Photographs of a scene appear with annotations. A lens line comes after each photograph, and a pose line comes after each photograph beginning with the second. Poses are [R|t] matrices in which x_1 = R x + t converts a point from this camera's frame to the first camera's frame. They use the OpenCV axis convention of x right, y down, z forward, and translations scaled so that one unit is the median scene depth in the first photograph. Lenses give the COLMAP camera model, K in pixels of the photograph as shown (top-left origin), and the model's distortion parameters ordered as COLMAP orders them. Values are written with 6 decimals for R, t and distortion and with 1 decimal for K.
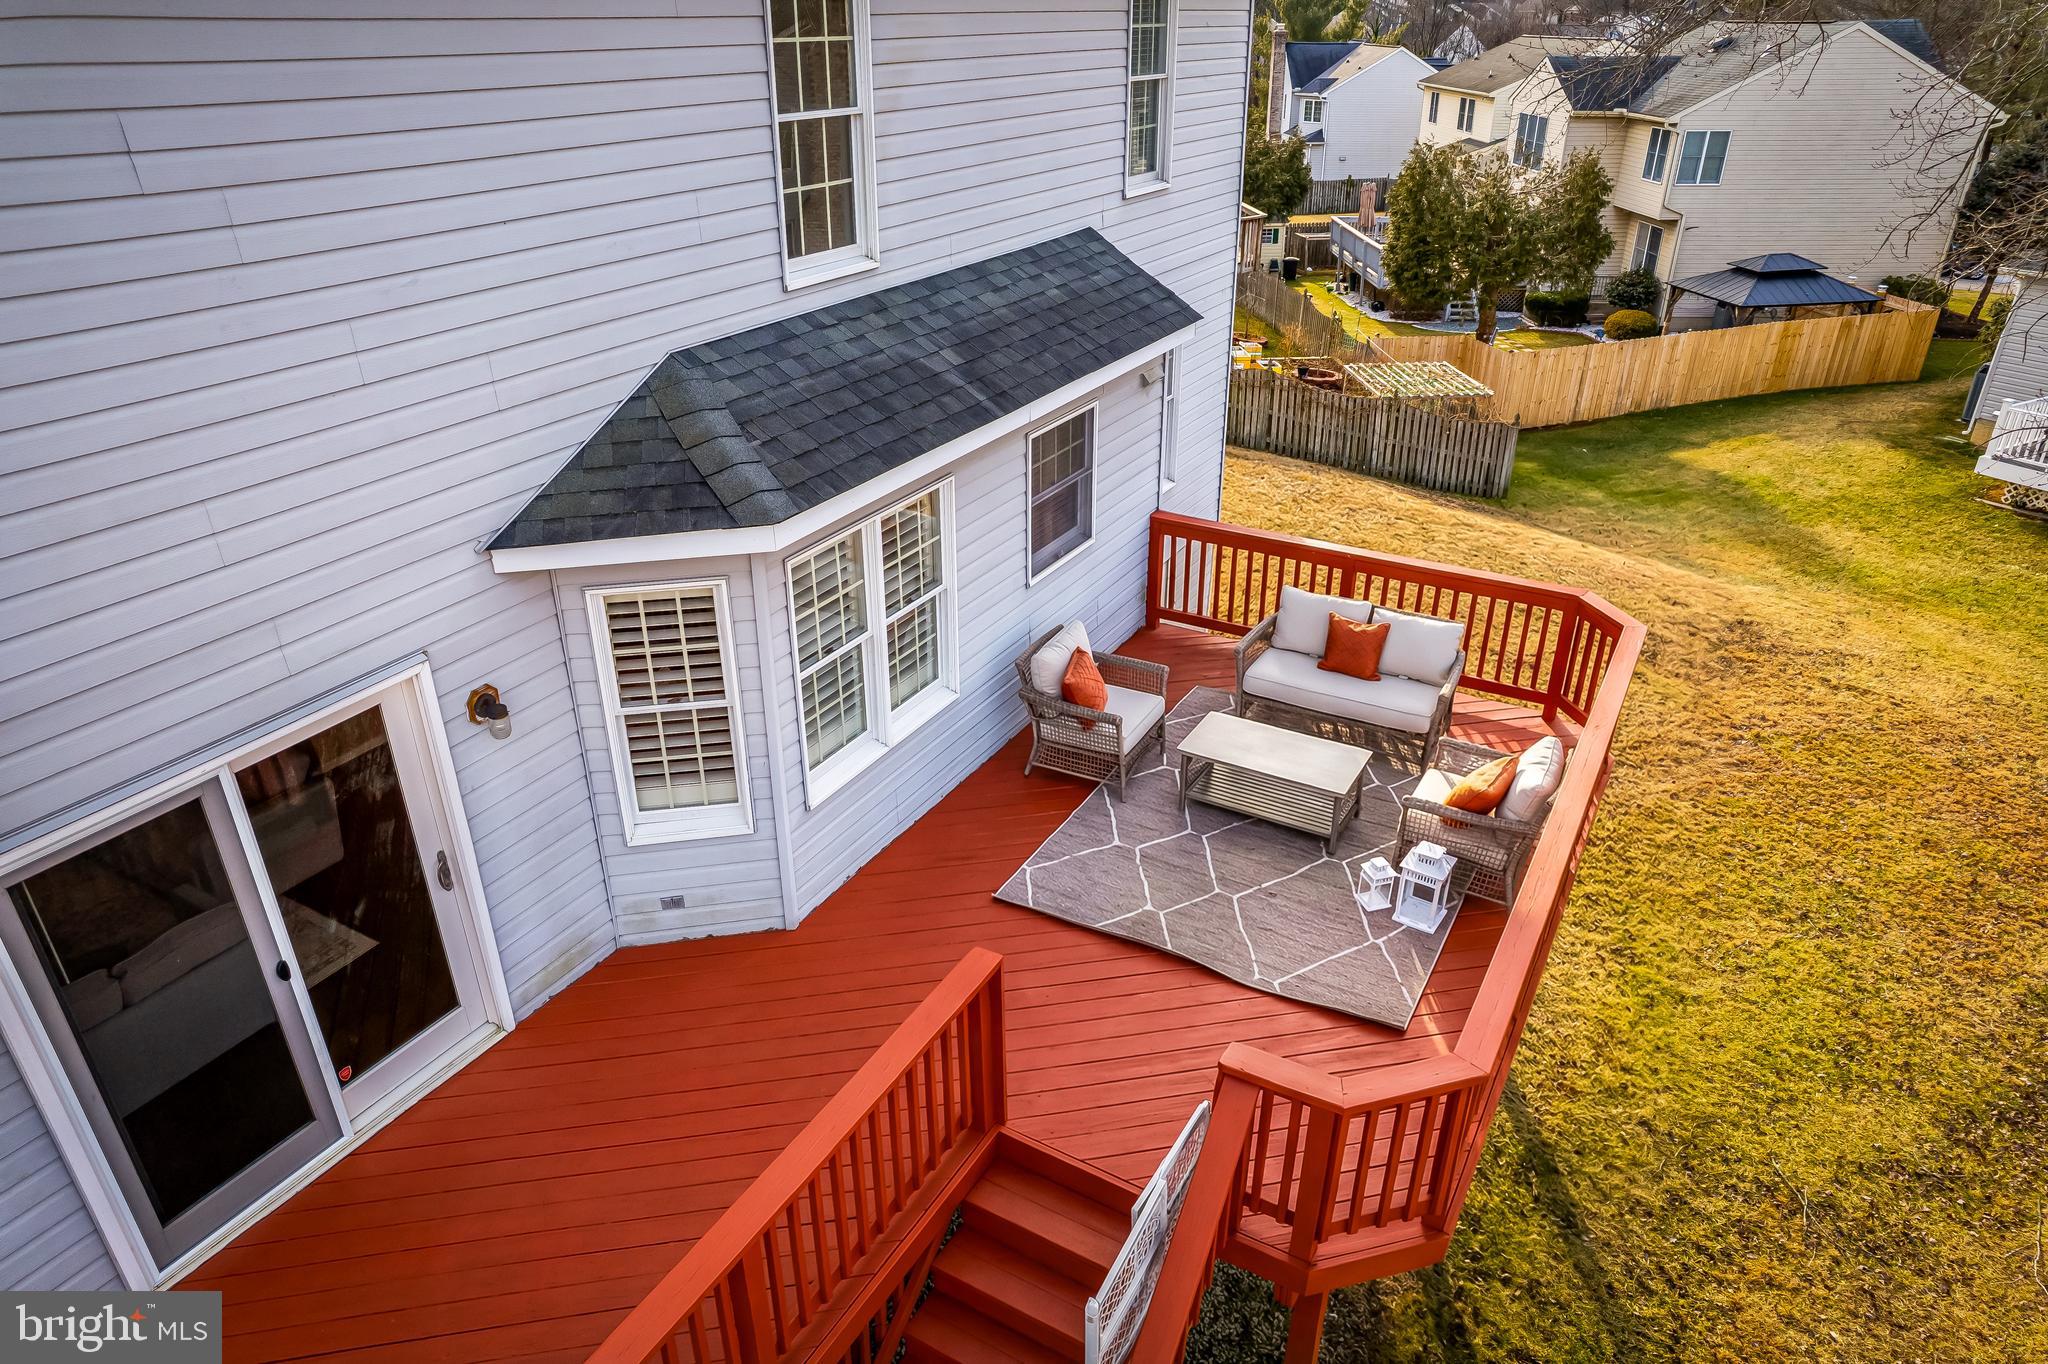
lens RADIAL K [[1316.2, 0, 1025.5], [0, 1316.2, 690.5], [0, 0, 1]] dist [-0.054078, 0.035066]
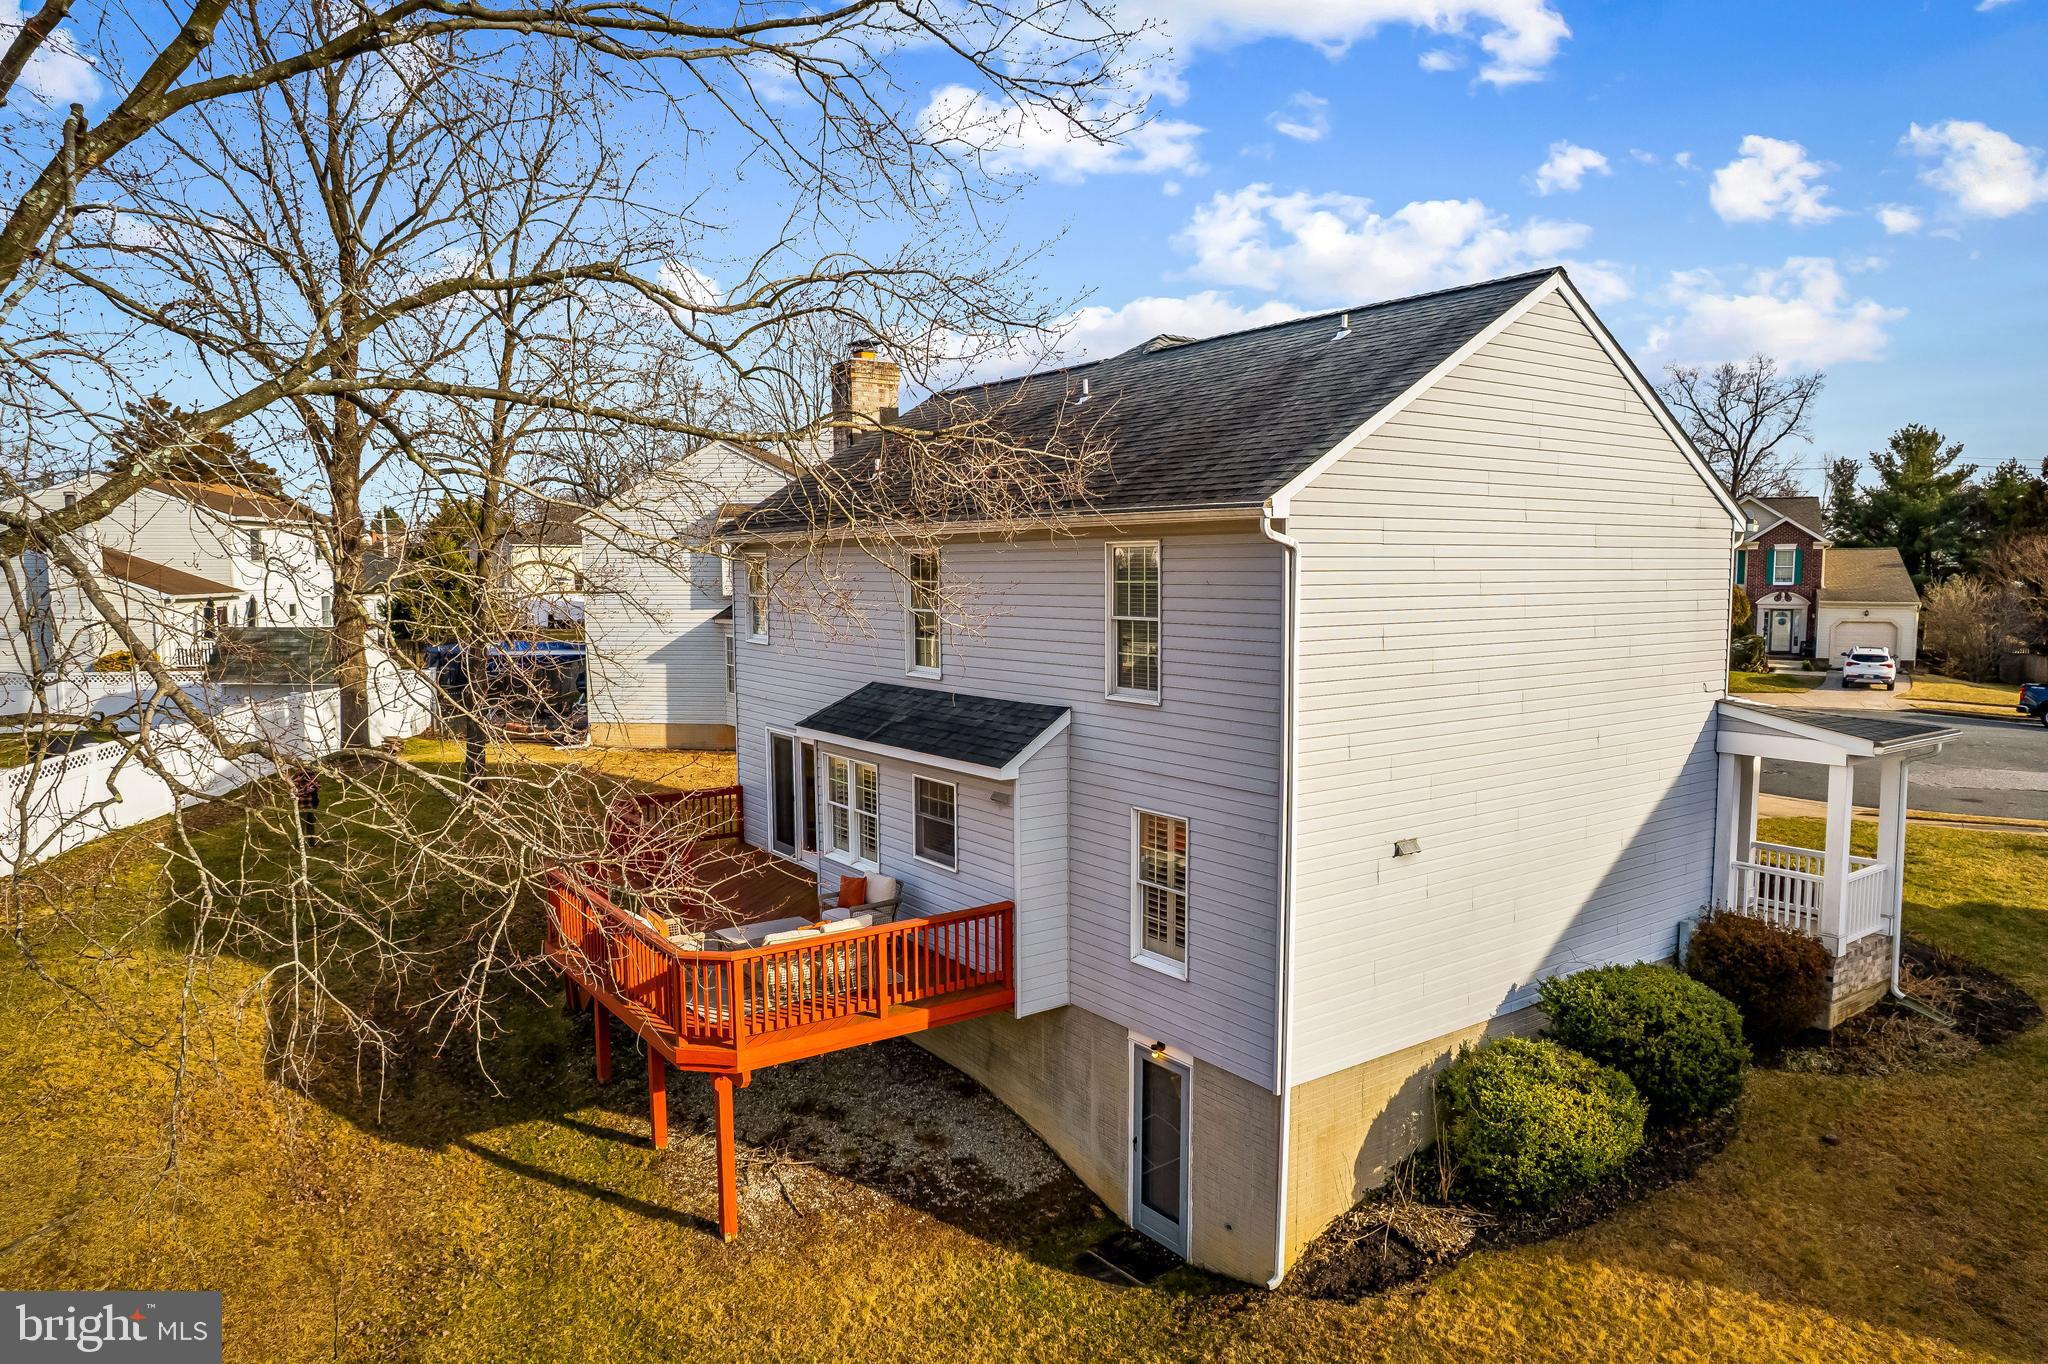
lens RADIAL K [[1316.2, 0, 1027.5], [0, 1316.2, 682.8], [0, 0, 1]] dist [-0.054078, 0.035066]
pose [[-0.422503, 0.086787, -0.902197, 1.650478], [-0.415202, 0.866285, 0.277773, -0.915804], [0.805667, 0.491953, -0.329974, 1.715741]]
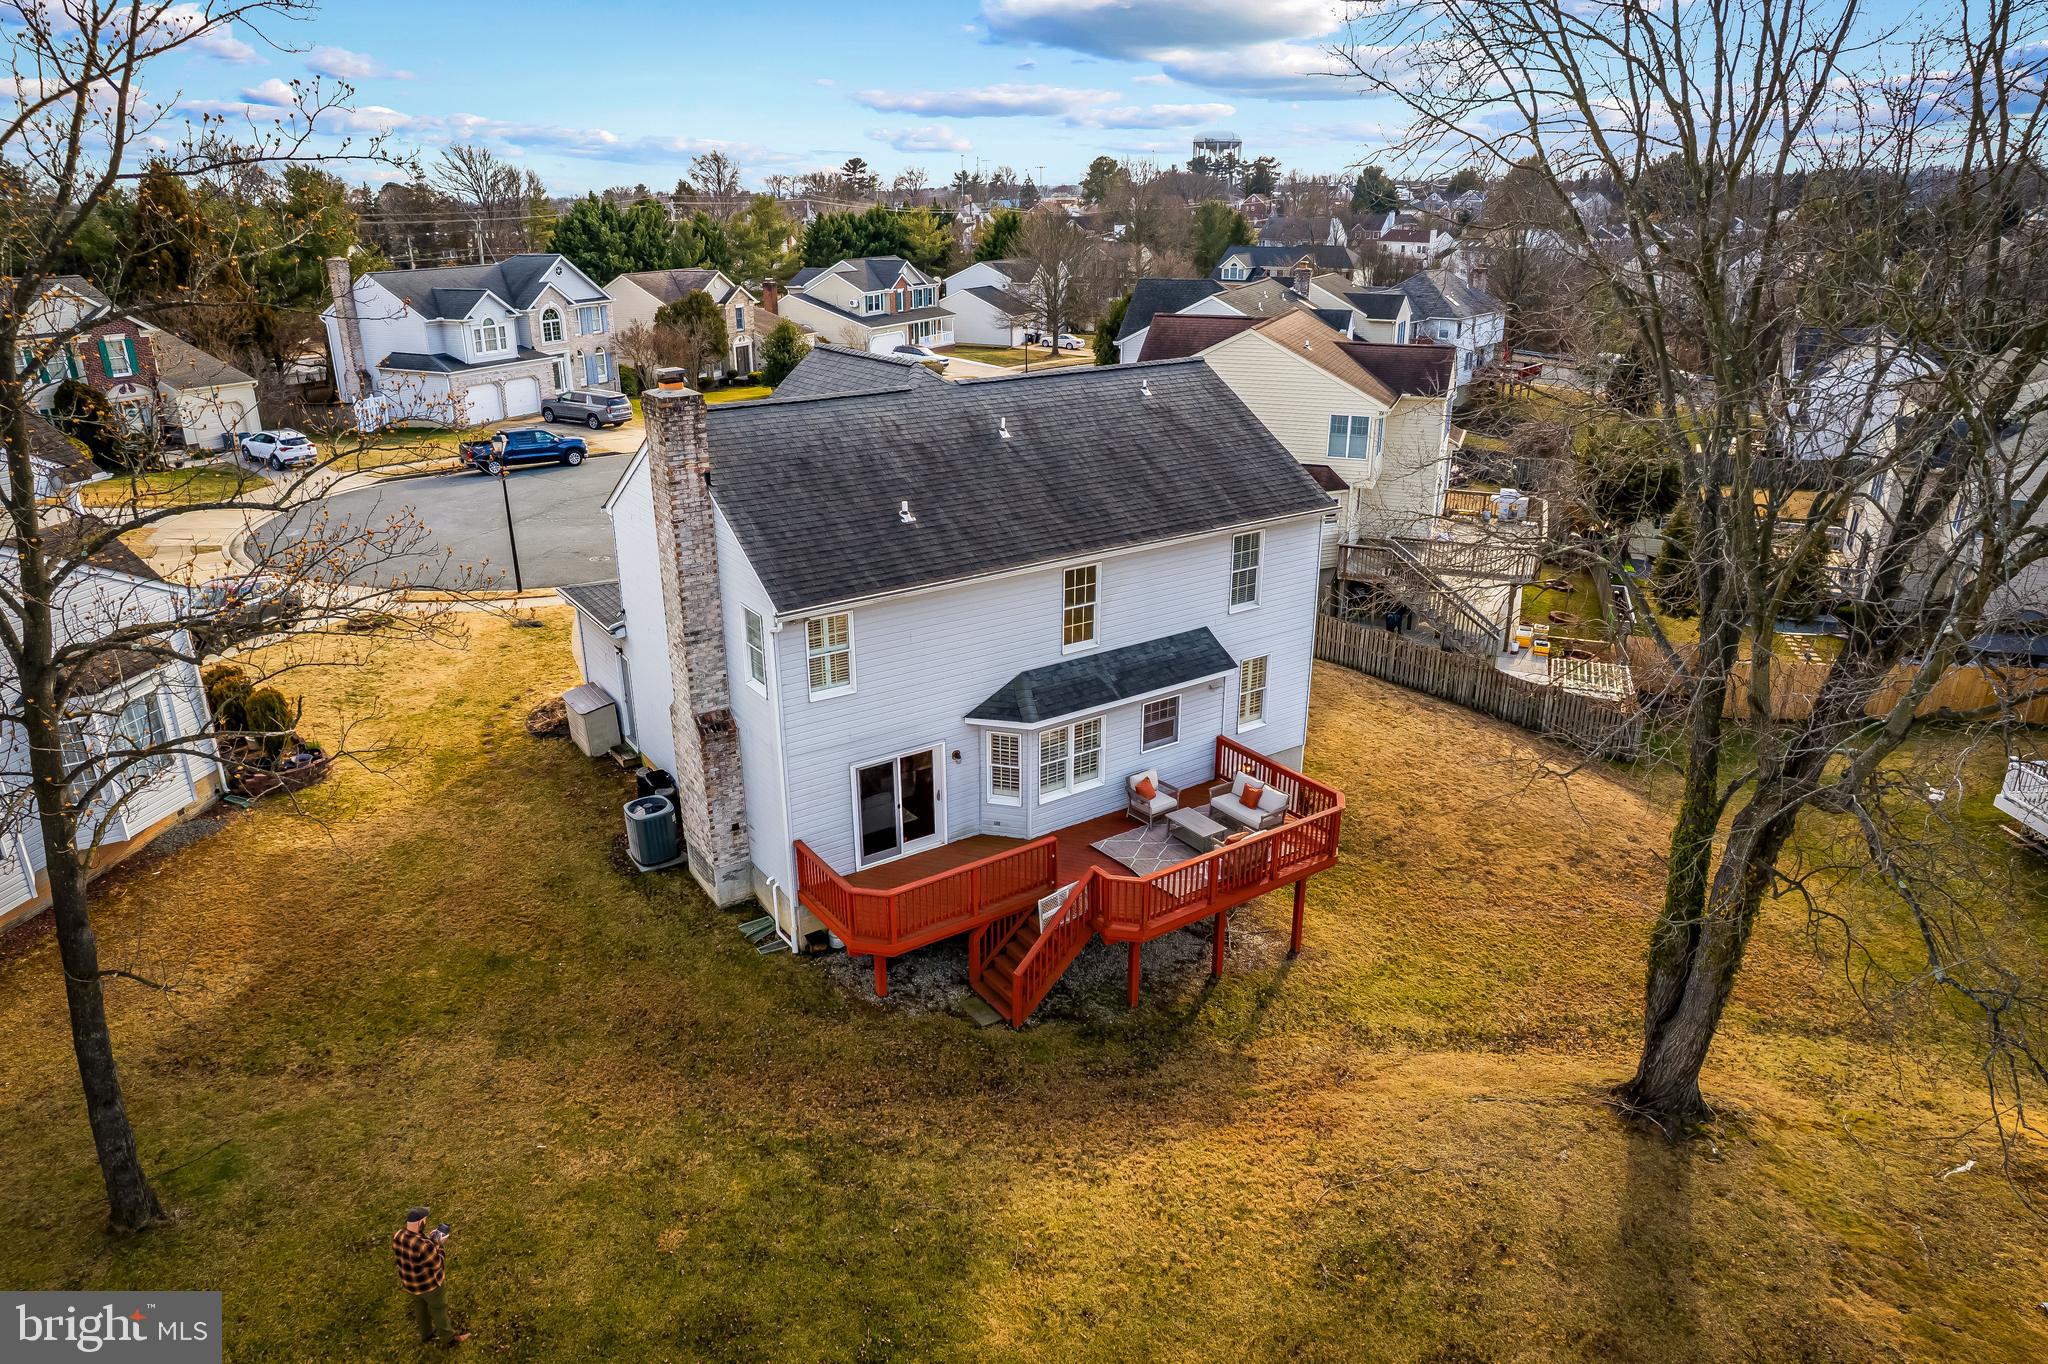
lens RADIAL K [[1316.2, 0, 1036.0], [0, 1316.2, 690.7], [0, 0, 1]] dist [-0.054078, 0.035066]
pose [[0.904170, 0.158094, -0.396841, 0.983414], [-0.201576, 0.976963, -0.070072, 0.036970], [0.376621, 0.143351, 0.915209, -1.876817]]
